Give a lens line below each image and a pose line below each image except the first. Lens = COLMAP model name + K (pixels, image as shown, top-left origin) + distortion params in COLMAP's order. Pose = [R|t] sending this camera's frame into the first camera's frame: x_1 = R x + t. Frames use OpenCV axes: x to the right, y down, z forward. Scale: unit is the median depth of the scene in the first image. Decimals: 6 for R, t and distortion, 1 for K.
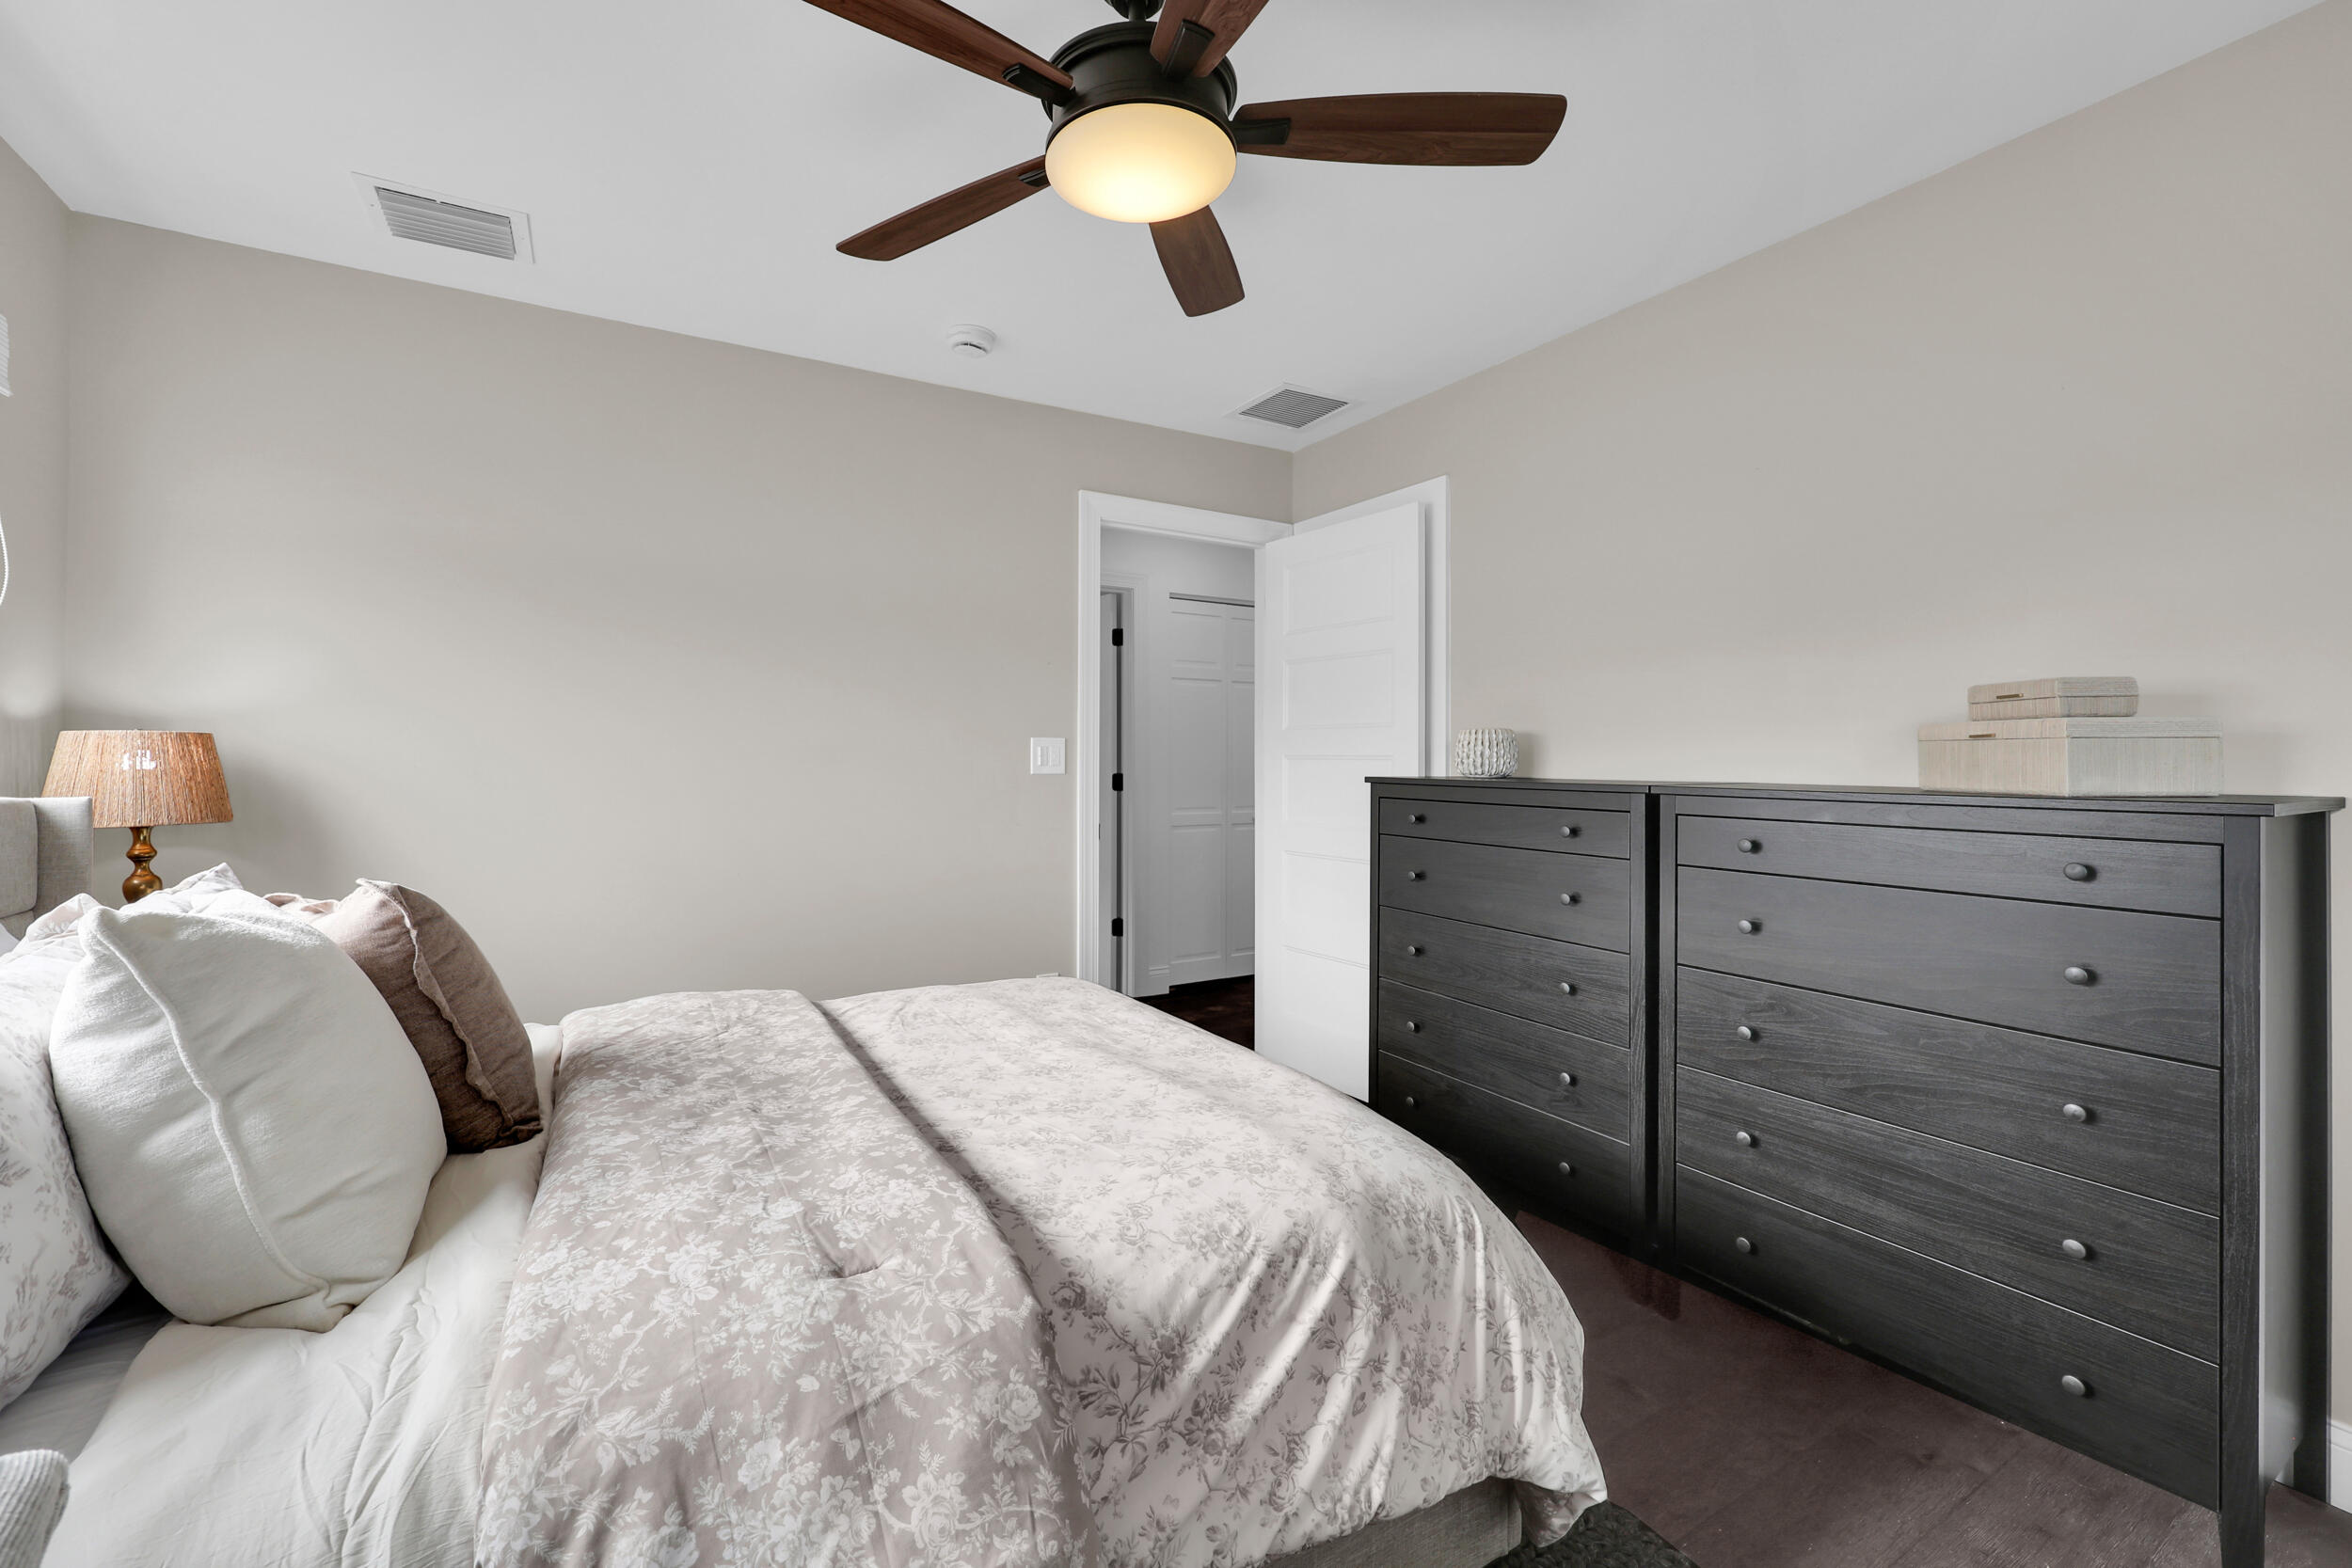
lens RADIAL K [[965.0, 0, 1177.1], [0, 965.0, 764.3], [0, 0, 1]] dist [-0.001376, 0.000664]
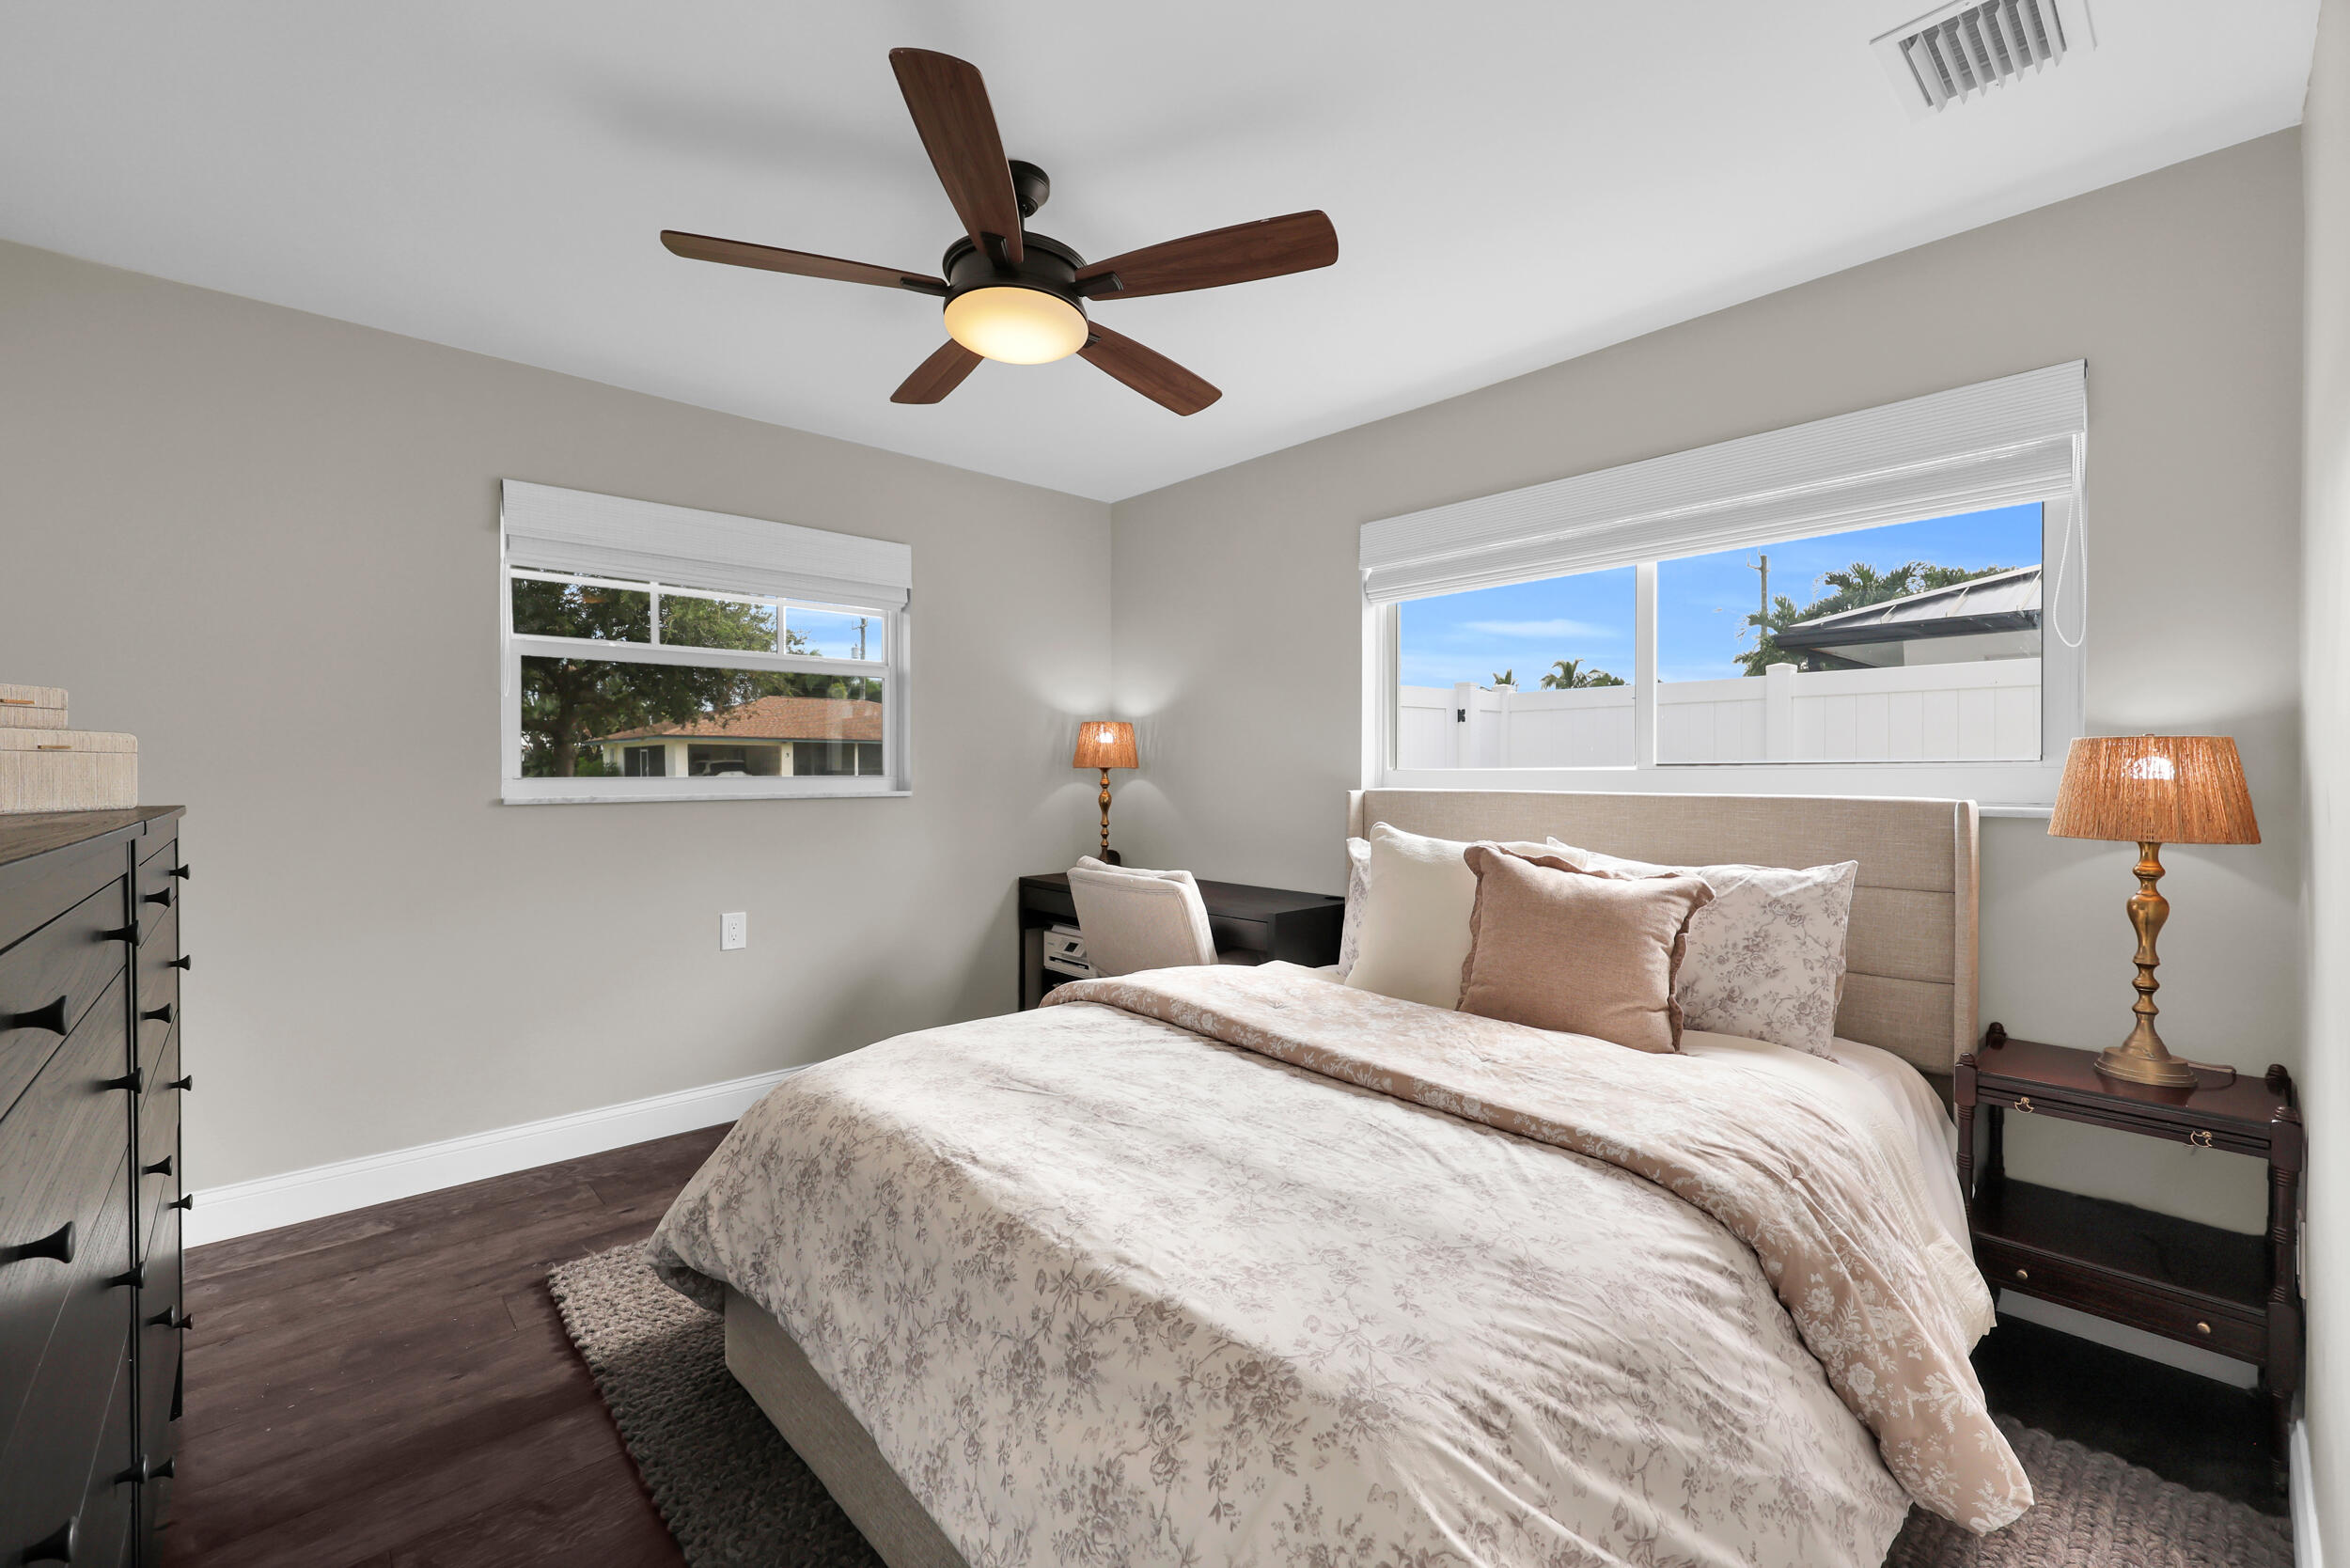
lens RADIAL K [[964.3, 0, 1153.4], [0, 964.3, 785.1], [0, 0, 1]] dist [-0.001376, 0.000664]
pose [[-0.983242, 0.005505, -0.182221, 0.023841], [0.002267, 0.999836, 0.017974, -0.010814], [0.182290, 0.017259, -0.983093, 2.874029]]
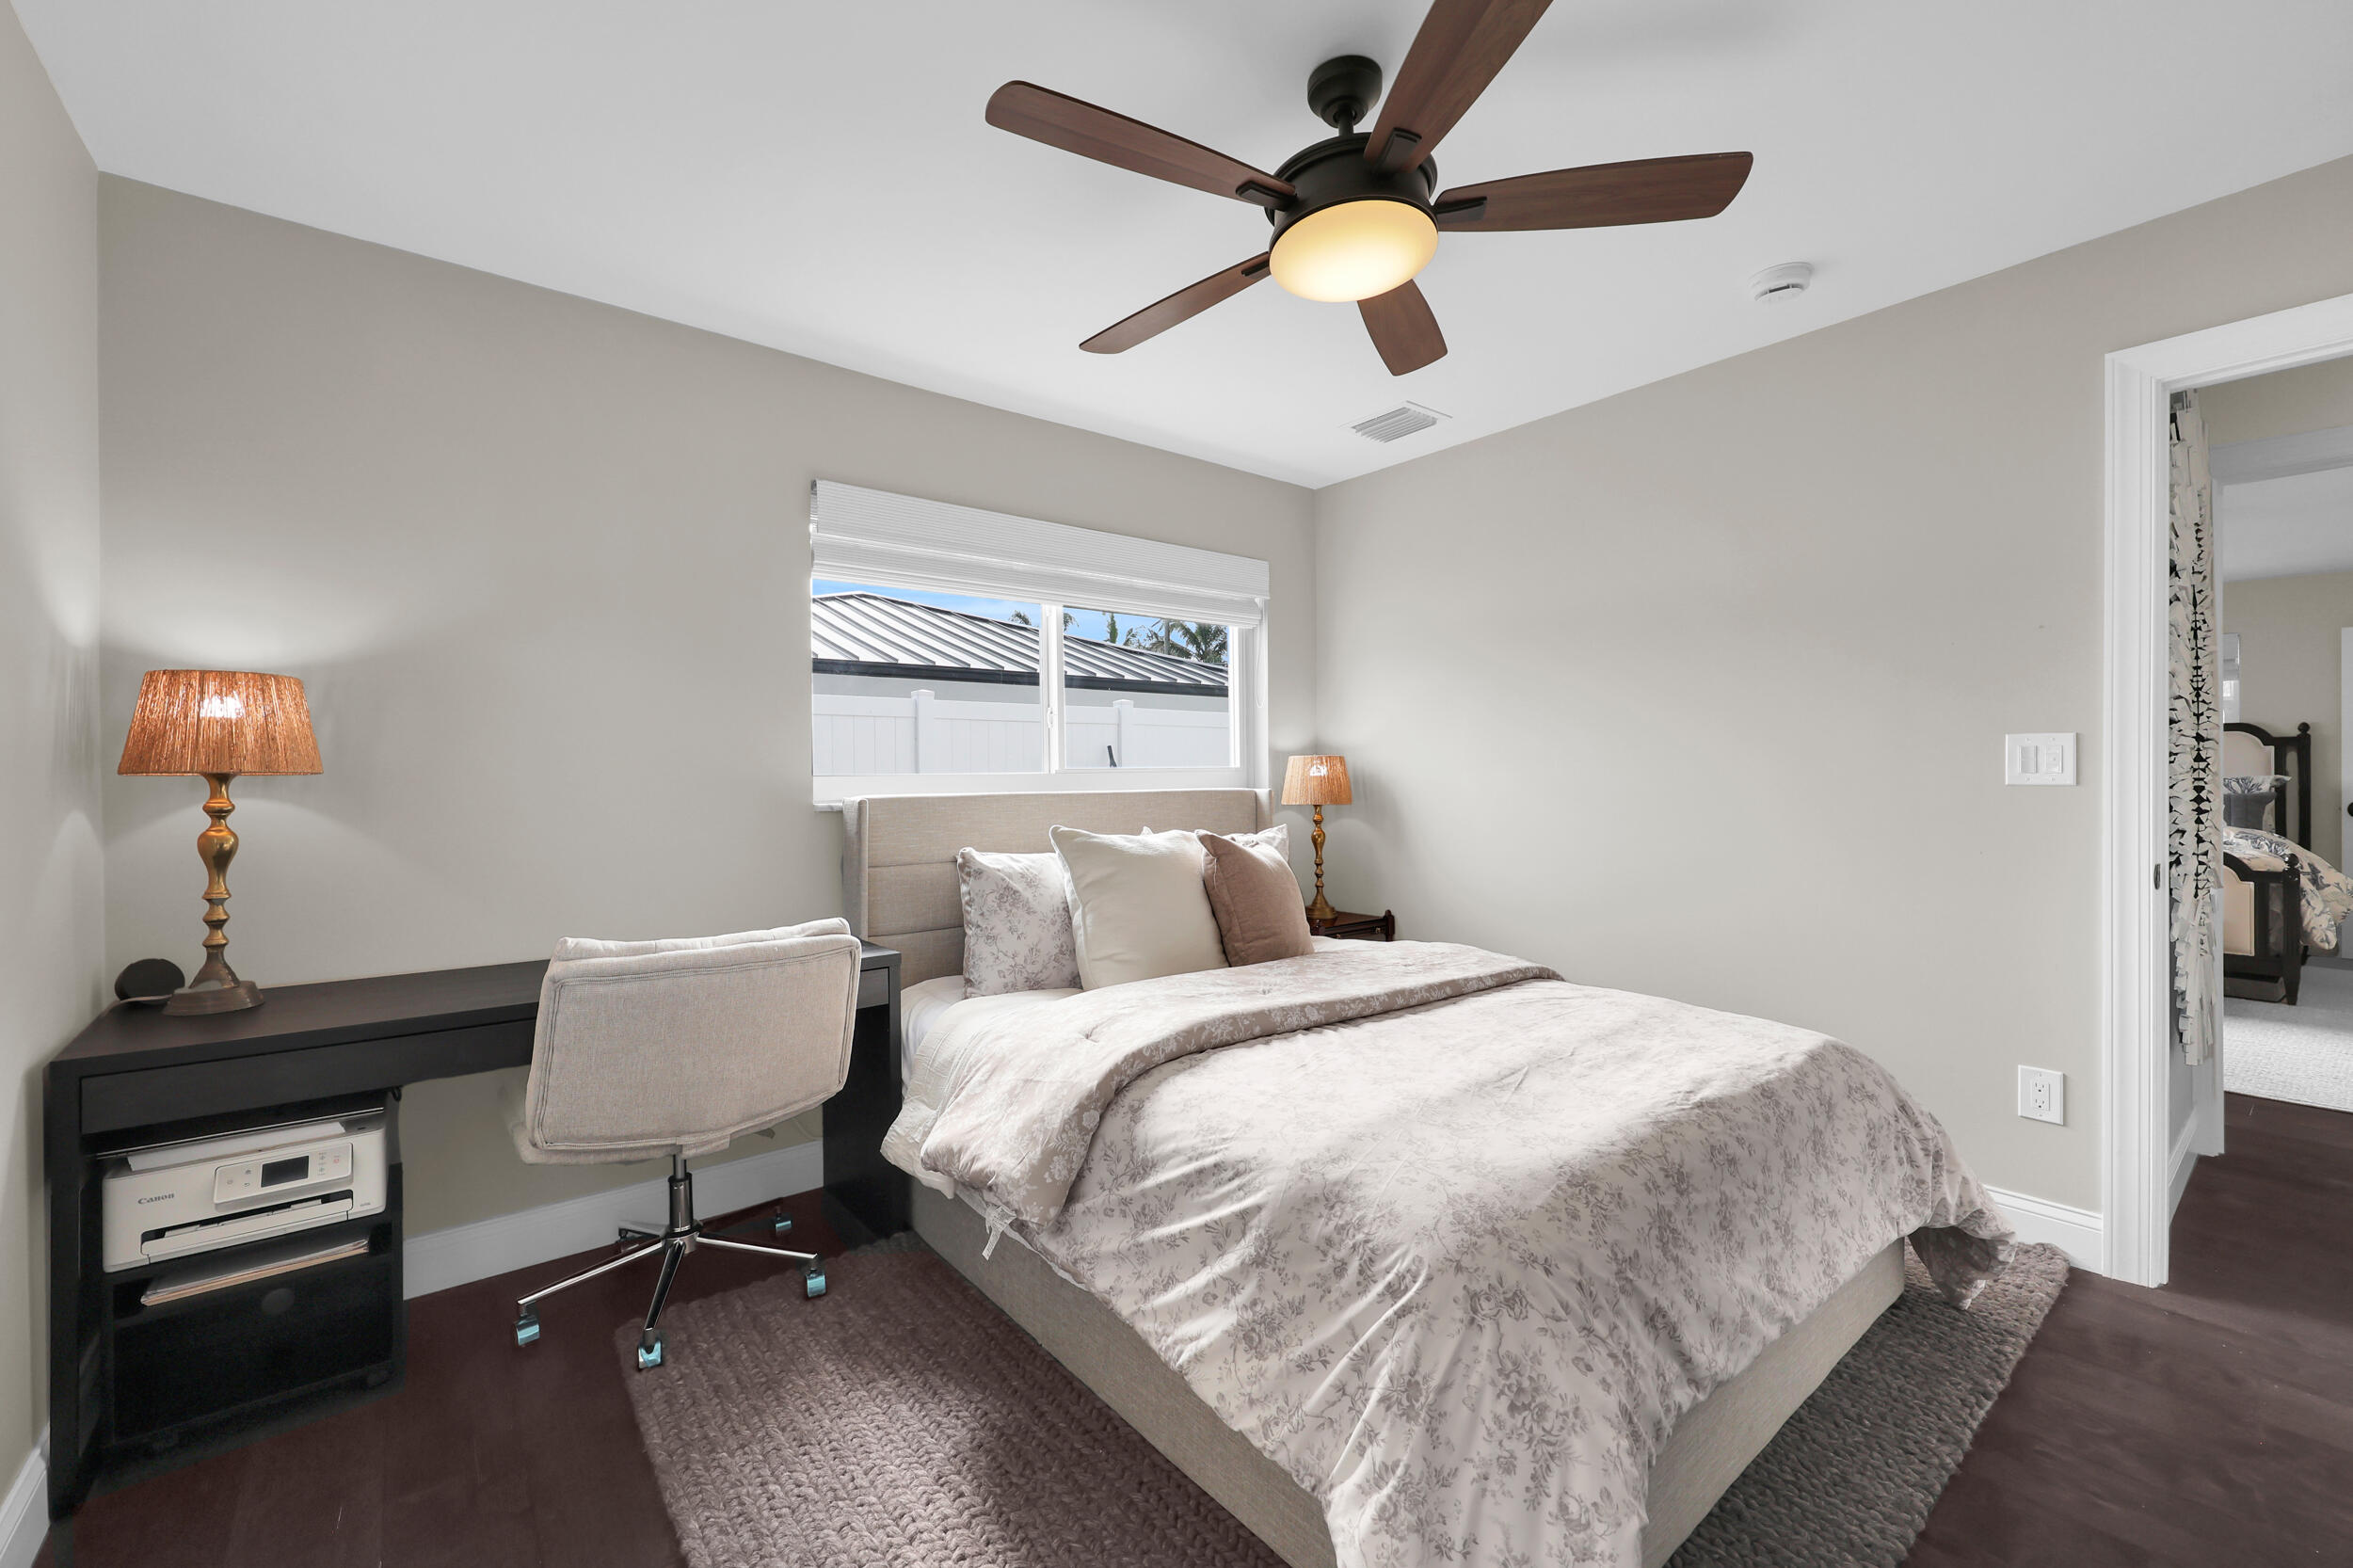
lens RADIAL K [[965.5, 0, 1151.1], [0, 965.5, 779.9], [0, 0, 1]] dist [-0.001376, 0.000664]
pose [[0.117410, 0.008303, -0.993049, 1.327388], [0.004530, 0.999950, 0.008896, -0.006610], [0.993073, -0.005543, 0.117366, 0.748520]]
